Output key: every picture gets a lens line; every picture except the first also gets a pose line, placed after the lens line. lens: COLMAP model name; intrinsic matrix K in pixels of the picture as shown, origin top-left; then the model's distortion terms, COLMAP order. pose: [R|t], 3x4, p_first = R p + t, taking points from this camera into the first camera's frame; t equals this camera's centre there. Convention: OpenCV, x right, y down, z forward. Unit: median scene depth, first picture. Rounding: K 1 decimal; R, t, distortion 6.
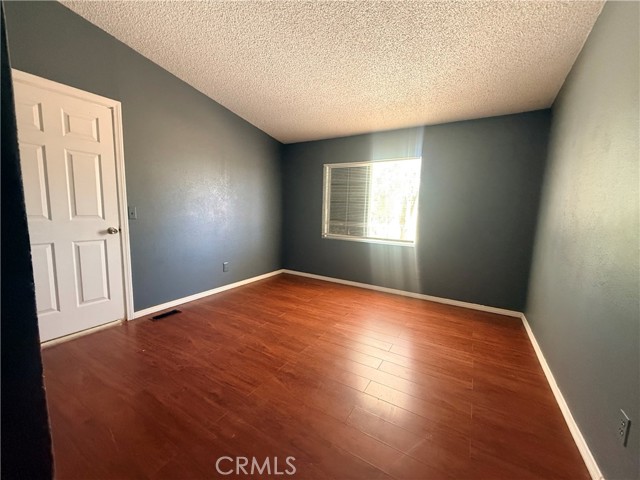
lens RADIAL K [[256.0, 0, 320.0], [0, 256.0, 240.0], [0, 0, 1]] dist [-0.000019, -0.000303]
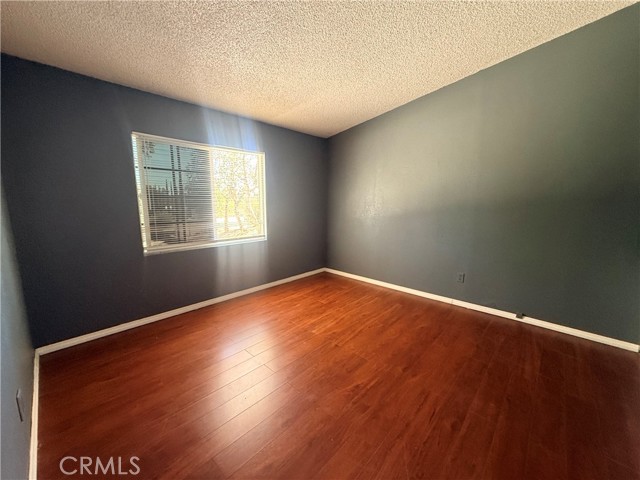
lens RADIAL K [[256.0, 0, 320.0], [0, 256.0, 240.0], [0, 0, 1]] dist [-0.000019, -0.000303]
pose [[0.200911, -0.175695, 0.963725, -0.675025], [0.119189, 0.980860, 0.153971, -0.124333], [-0.972332, 0.083931, 0.218007, 0.645210]]
